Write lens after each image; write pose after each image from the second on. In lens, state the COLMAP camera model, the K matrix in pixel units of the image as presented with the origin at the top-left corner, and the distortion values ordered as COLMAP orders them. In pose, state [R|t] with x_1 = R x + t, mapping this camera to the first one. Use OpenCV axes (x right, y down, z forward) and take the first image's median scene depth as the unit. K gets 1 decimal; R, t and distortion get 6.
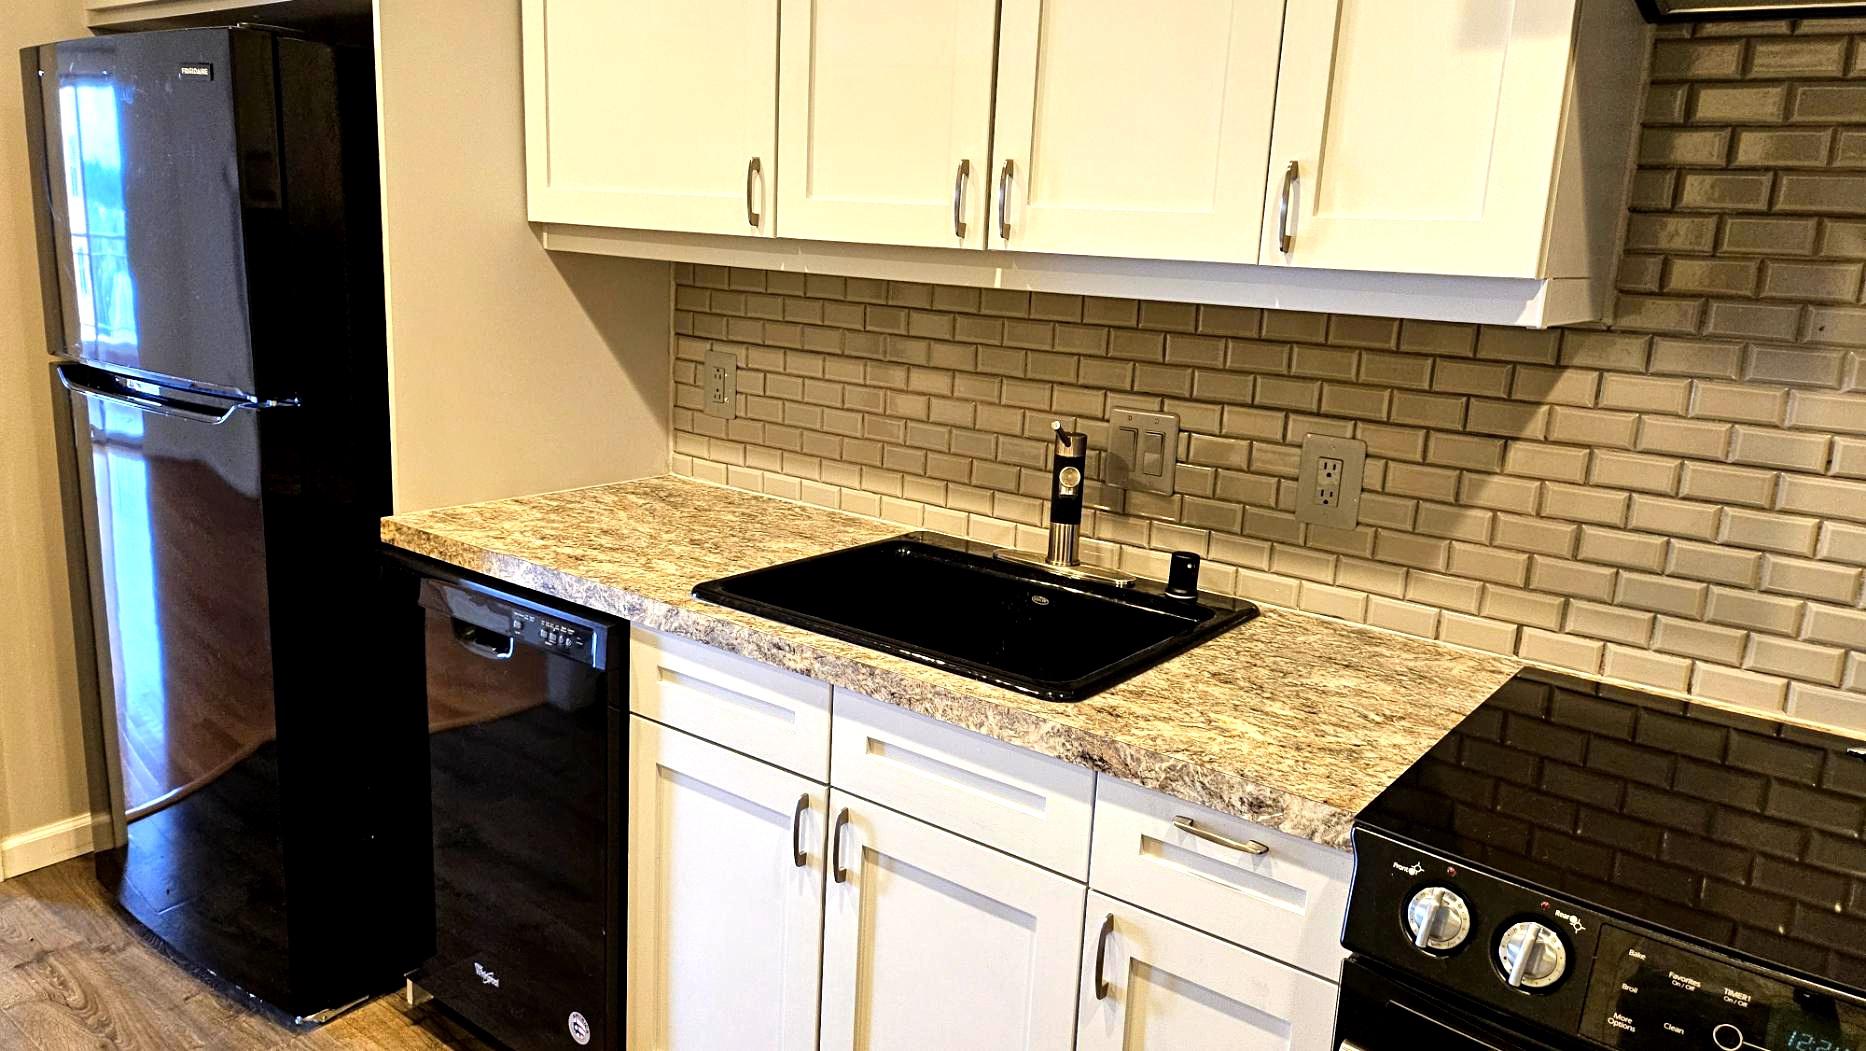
lens RADIAL K [[1312.5, 0, 933.0], [0, 1312.5, 525.5], [0, 0, 1]] dist [0.055267, -0.055969]
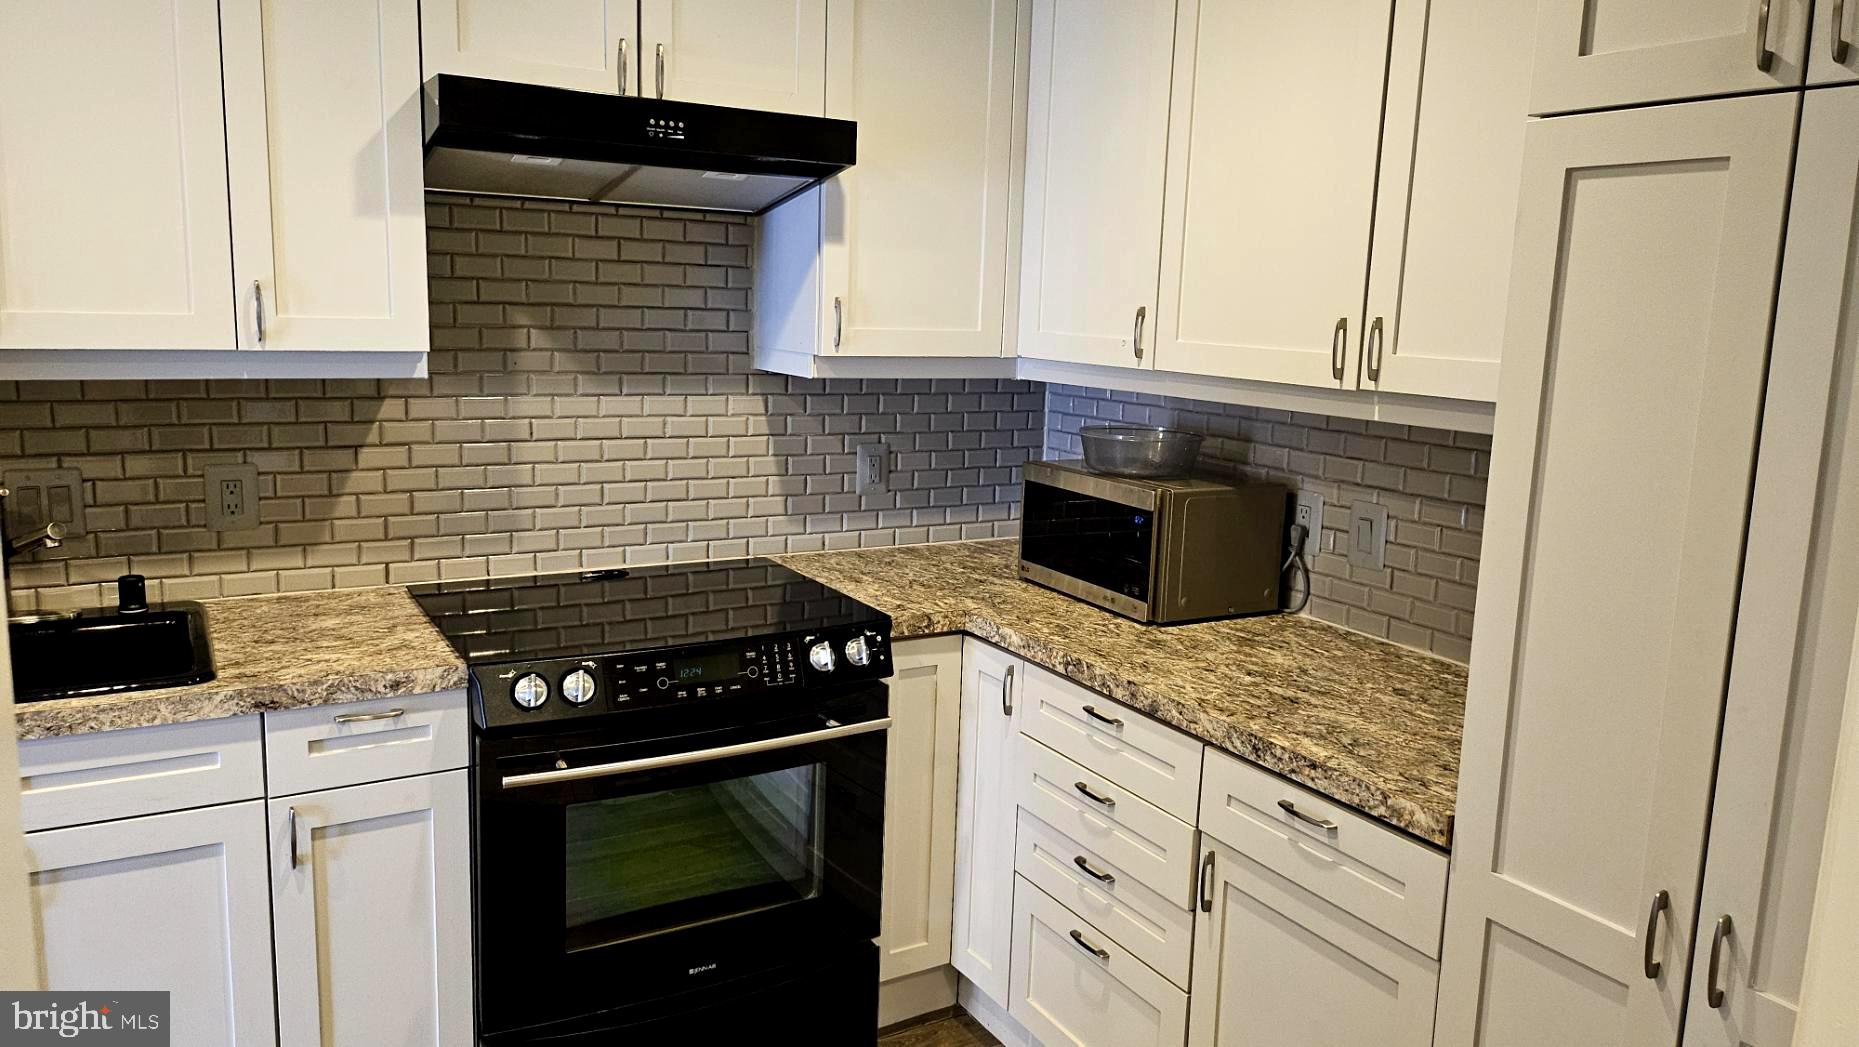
lens RADIAL K [[1307.6, 0, 929.5], [0, 1307.6, 523.5], [0, 0, 1]] dist [0.055267, -0.055969]
pose [[0.378976, -0.197260, 0.904138, -0.790044], [0.189991, 0.972790, 0.132603, -0.061127], [-0.905694, 0.121525, 0.406142, -0.237395]]
